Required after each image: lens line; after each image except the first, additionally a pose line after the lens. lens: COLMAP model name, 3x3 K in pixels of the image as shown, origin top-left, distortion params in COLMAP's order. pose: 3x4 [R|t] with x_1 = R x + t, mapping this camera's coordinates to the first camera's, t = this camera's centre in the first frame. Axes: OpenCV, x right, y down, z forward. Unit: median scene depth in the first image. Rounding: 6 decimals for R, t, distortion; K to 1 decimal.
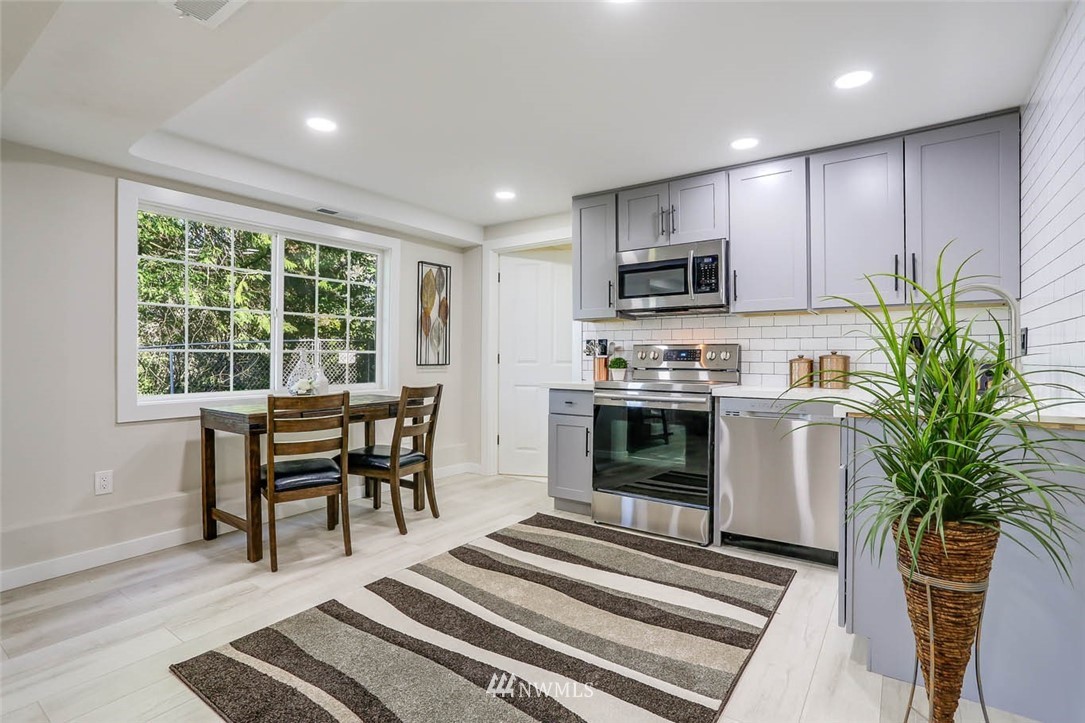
lens RADIAL K [[525.8, 0, 533.7], [0, 525.8, 356.8], [0, 0, 1]] dist [-0.076733, 0.042765]
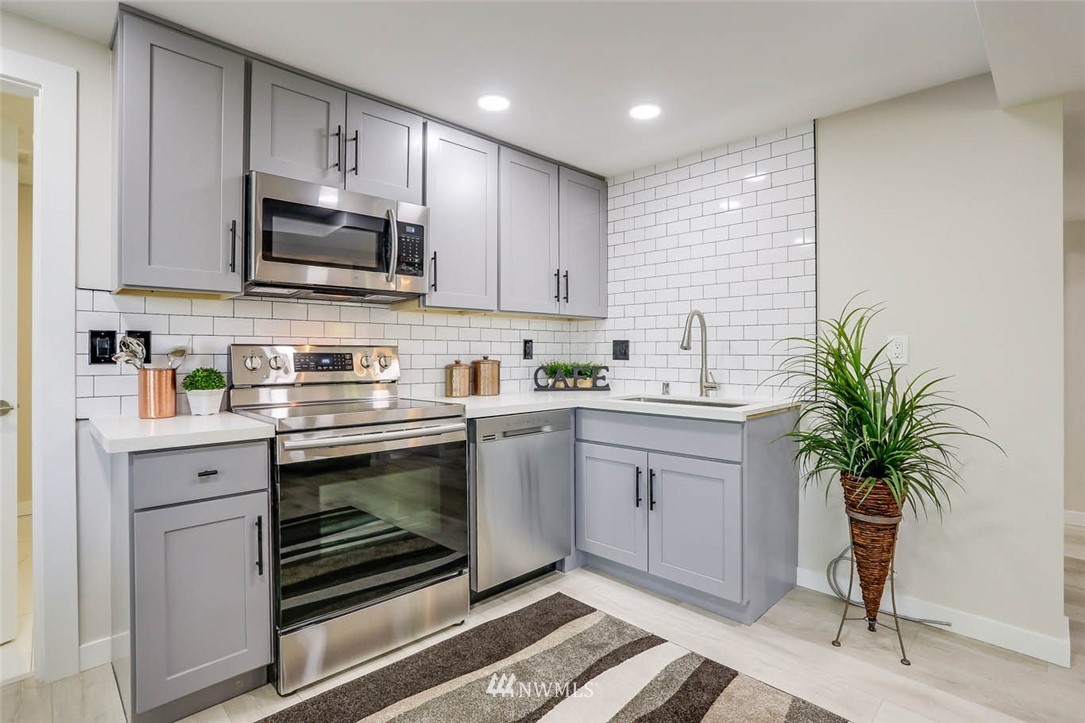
lens RADIAL K [[532.0, 0, 538.3], [0, 532.0, 349.4], [0, 0, 1]] dist [-0.082972, 0.044635]
pose [[0.165798, 0.001559, 0.986158, -0.353500], [-0.002289, 0.999997, -0.001196, -0.020634], [-0.986157, -0.002059, 0.165801, 0.710834]]
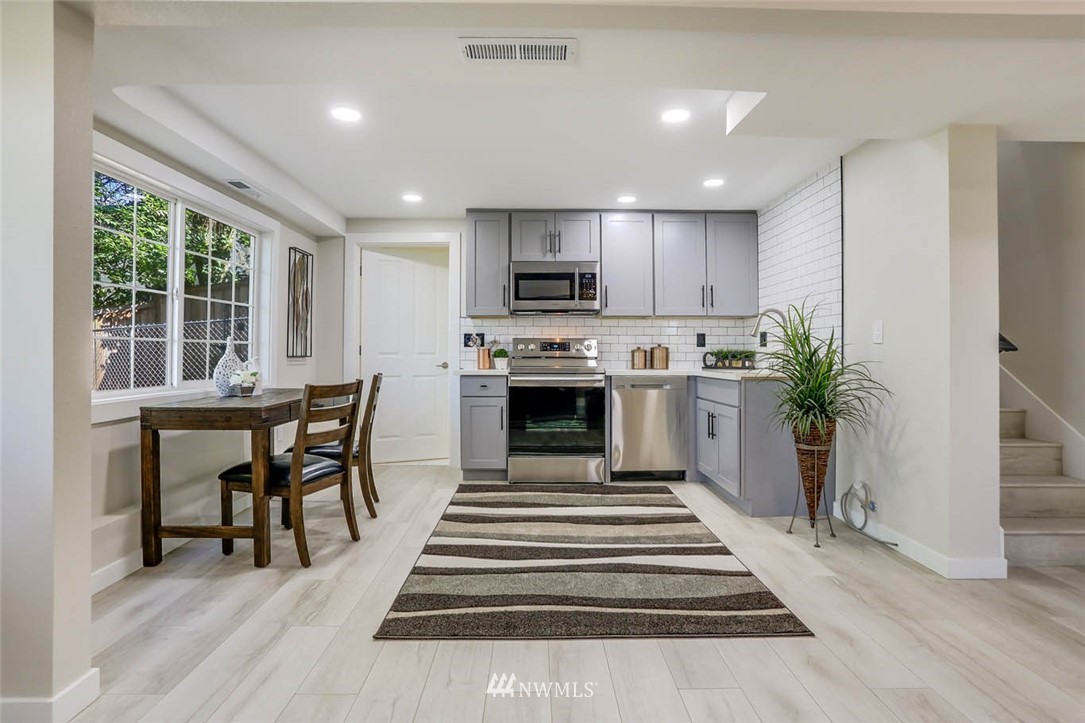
lens RADIAL K [[532.0, 0, 538.3], [0, 532.0, 349.4], [0, 0, 1]] dist [-0.082972, 0.044635]
pose [[0.806056, 0.002804, 0.591833, -0.591471], [0.001827, 0.999972, -0.007227, 0.014406], [-0.591837, 0.006907, 0.806028, -0.035291]]
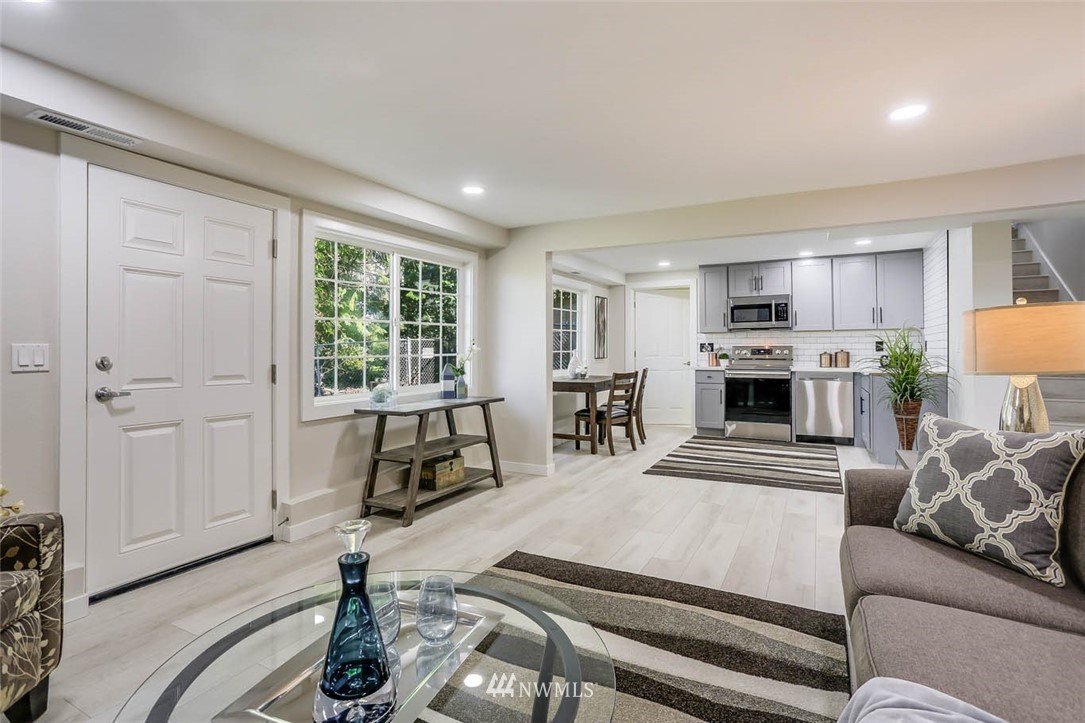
lens RADIAL K [[521.8, 0, 549.7], [0, 521.8, 342.8], [0, 0, 1]] dist [-0.003025, -0.000173]
pose [[0.988266, -0.004181, 0.152685, -0.880879], [0.006447, 0.999876, -0.014346, -0.015392], [-0.152607, 0.015162, 0.988171, -0.880287]]
